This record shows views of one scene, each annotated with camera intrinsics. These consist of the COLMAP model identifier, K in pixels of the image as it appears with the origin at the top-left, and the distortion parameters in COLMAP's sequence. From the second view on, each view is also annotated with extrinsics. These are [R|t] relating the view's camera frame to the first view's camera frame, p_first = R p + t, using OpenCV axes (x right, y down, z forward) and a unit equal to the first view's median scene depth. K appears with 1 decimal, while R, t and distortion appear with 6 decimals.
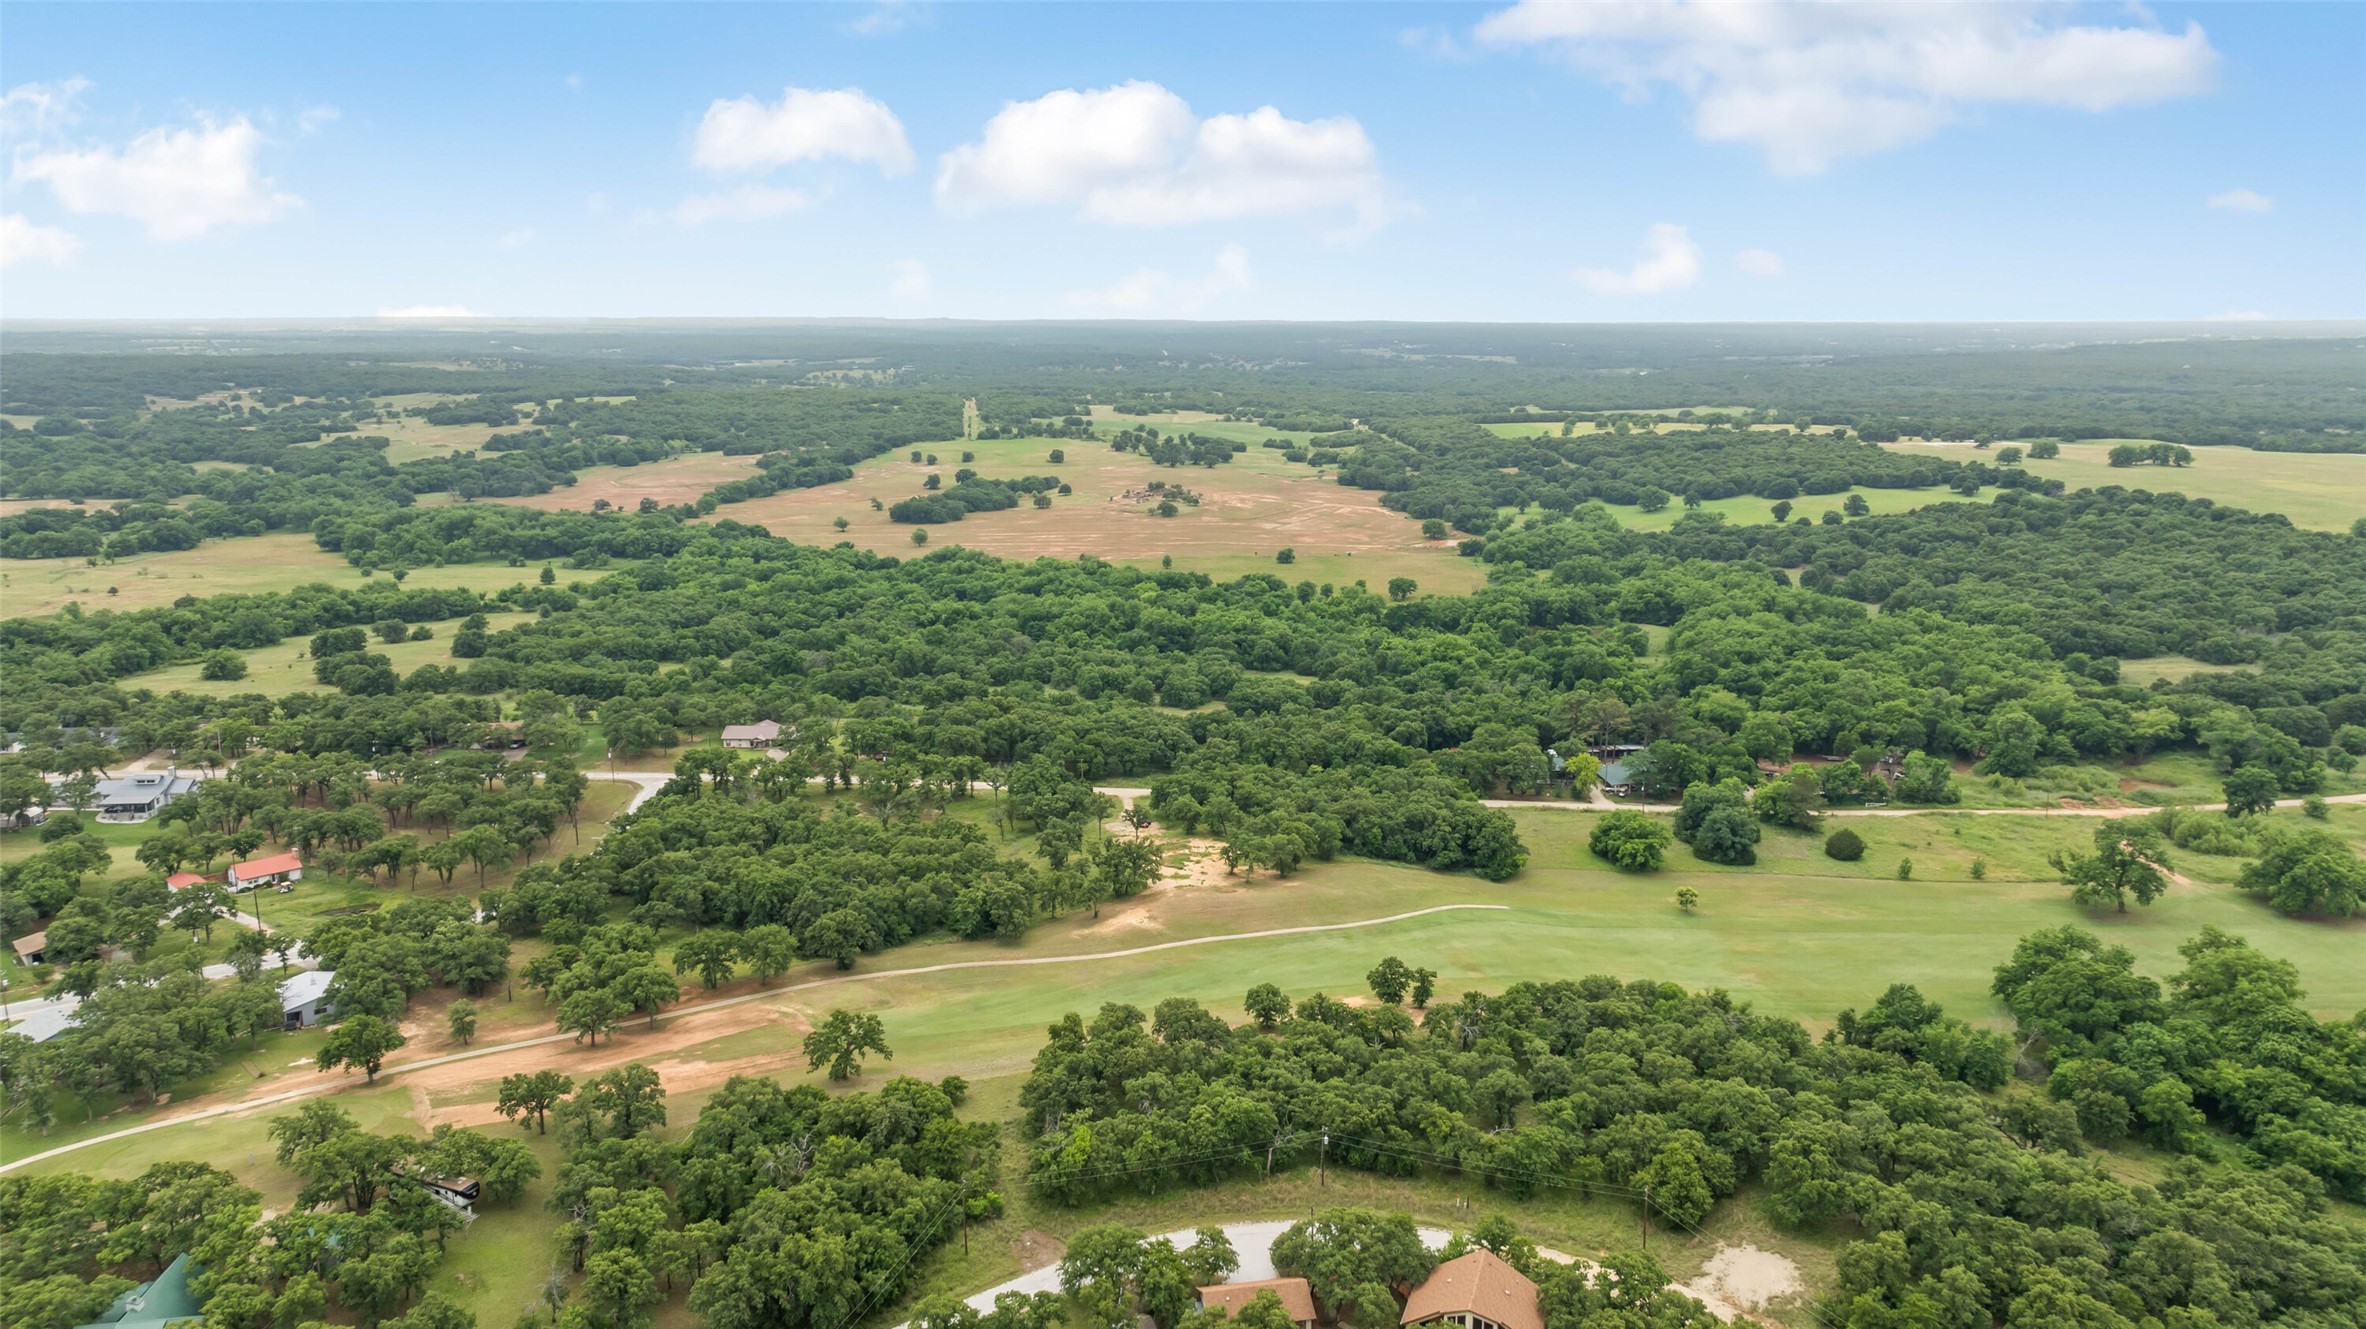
lens RADIAL K [[1643.0, 0, 1183.0], [0, 1643.0, 664.5], [0, 0, 1]] dist [0.004422, 0.019908]
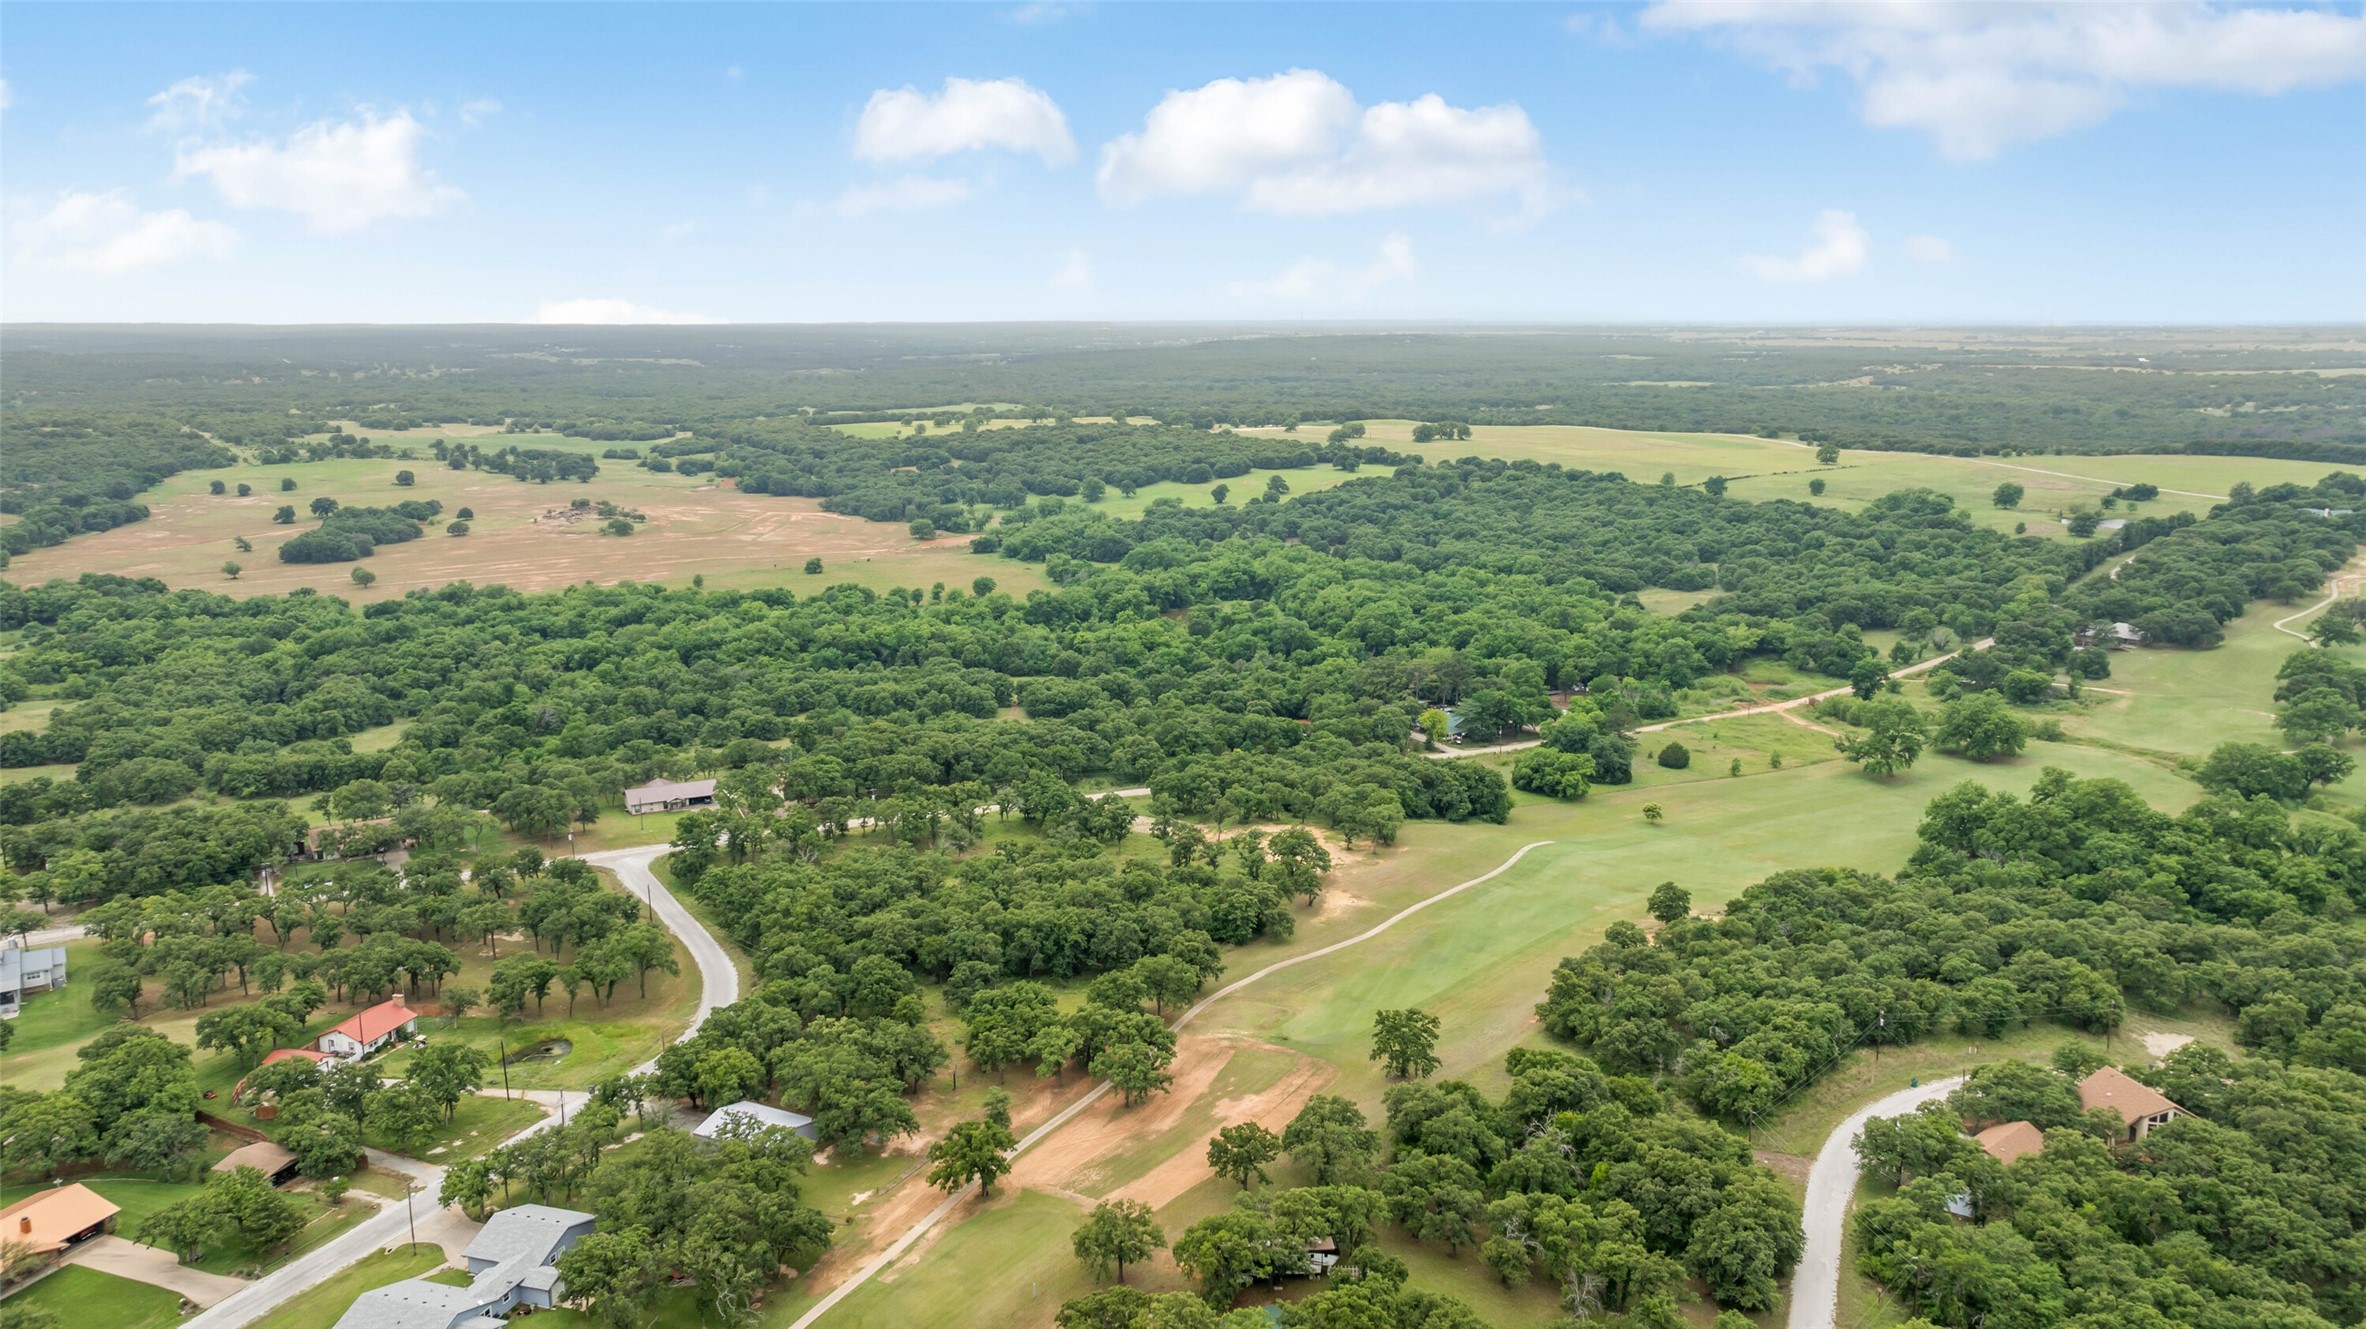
lens RADIAL K [[1643.0, 0, 1183.0], [0, 1643.0, 664.5], [0, 0, 1]] dist [0.004422, 0.019908]
pose [[0.884544, -0.102407, 0.455076, -0.387583], [0.102691, 0.994420, 0.024175, -0.019224], [-0.455012, 0.025348, 0.890124, 0.079112]]
